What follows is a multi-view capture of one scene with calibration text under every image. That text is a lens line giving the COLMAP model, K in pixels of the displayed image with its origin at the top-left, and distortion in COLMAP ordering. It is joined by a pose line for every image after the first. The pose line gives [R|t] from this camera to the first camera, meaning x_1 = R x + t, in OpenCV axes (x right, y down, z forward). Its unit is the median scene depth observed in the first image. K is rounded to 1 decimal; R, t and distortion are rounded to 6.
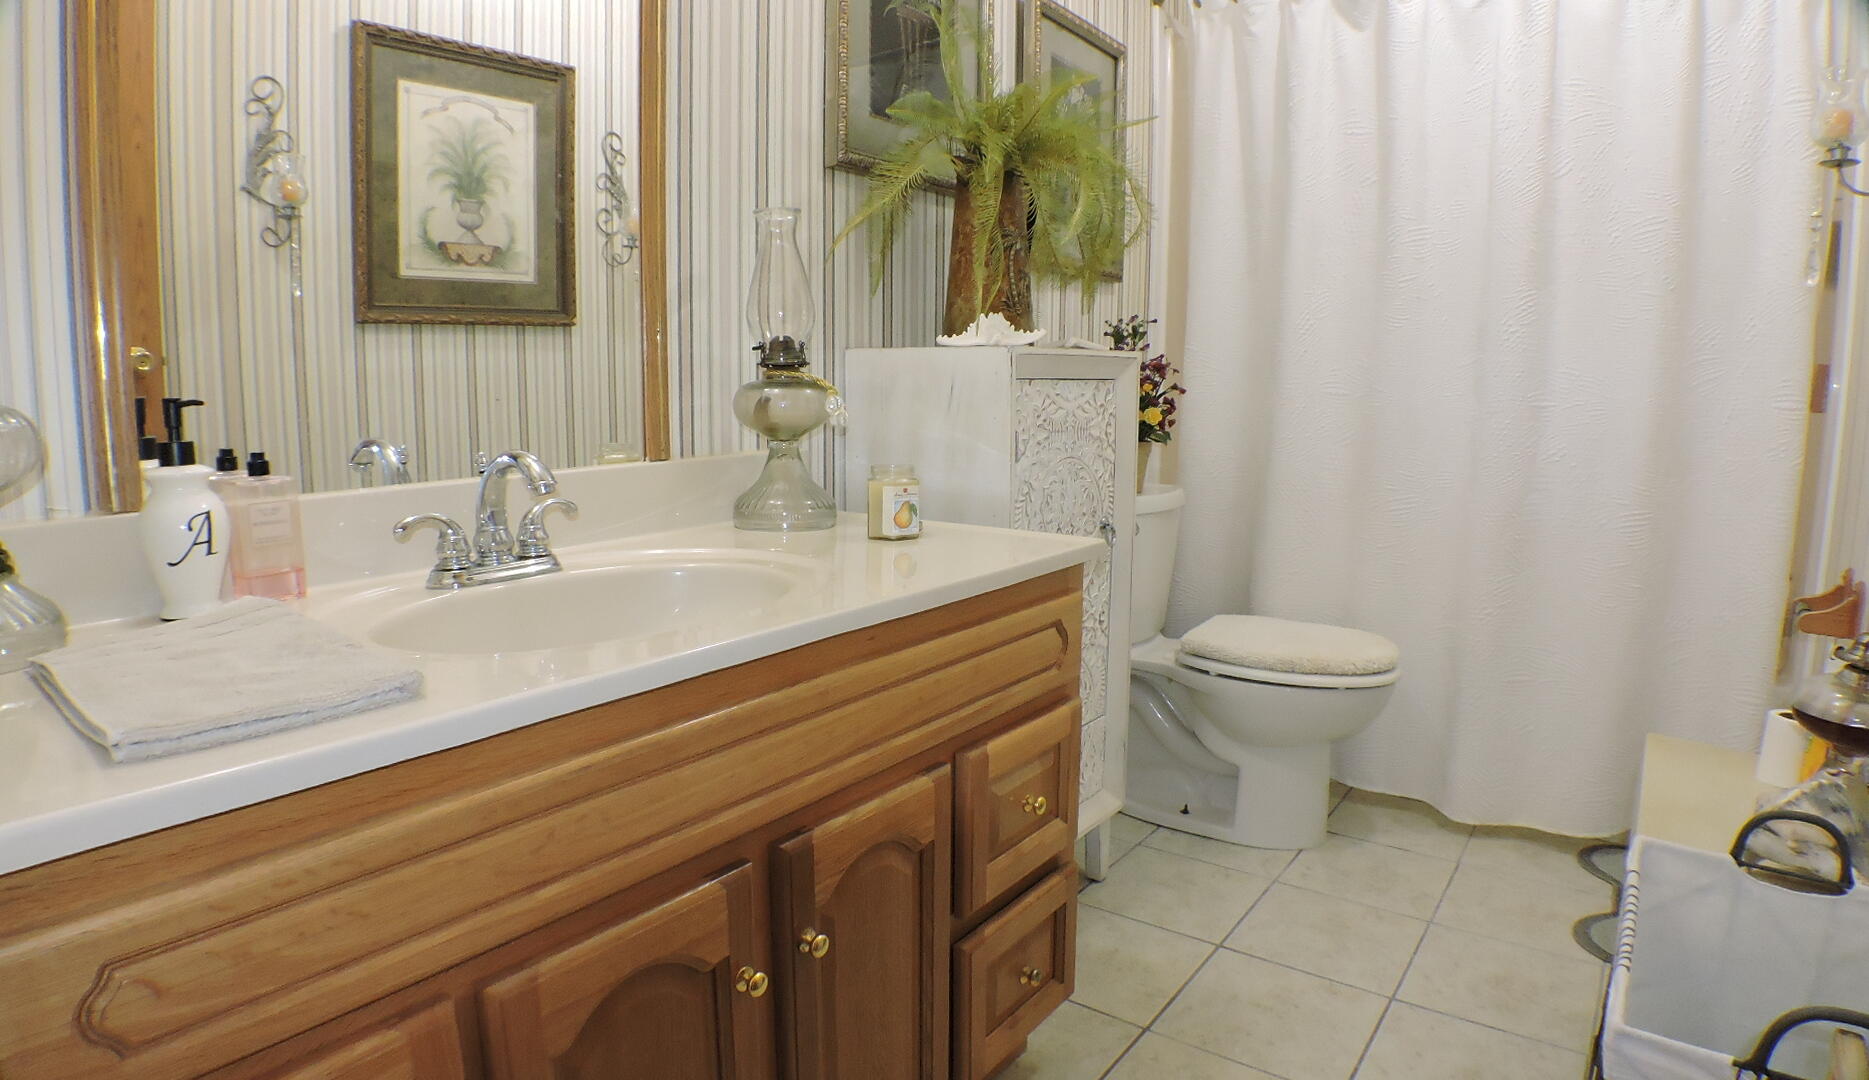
lens RADIAL K [[1077.0, 0, 897.1], [0, 1077.0, 537.4], [0, 0, 1]] dist [-0.131160, 0.023762]
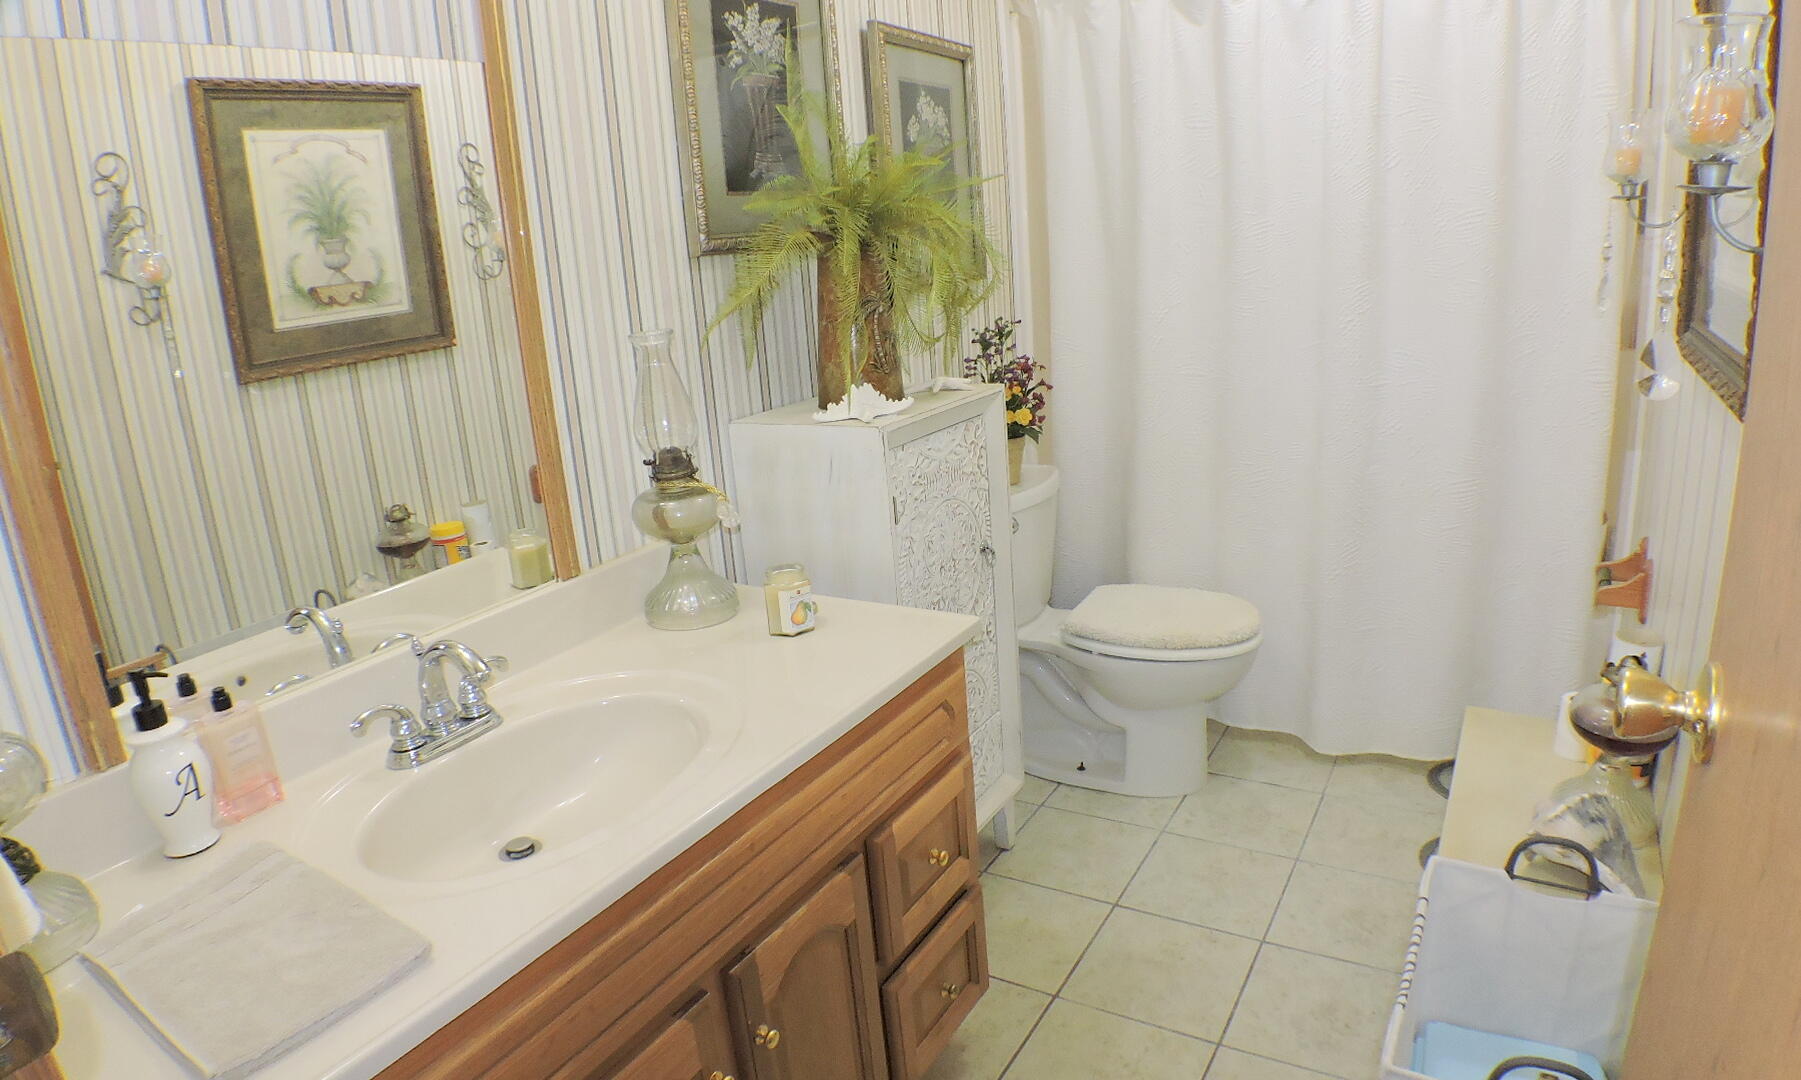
lens RADIAL K [[1078.8, 0, 900.5], [0, 1078.8, 540.0], [0, 0, 1]] dist [-0.130165, 0.021677]
pose [[0.990884, -0.105166, 0.084200, 0.016088], [0.093896, 0.987300, 0.128148, -0.154292], [-0.096607, -0.119074, 0.988174, -0.070121]]
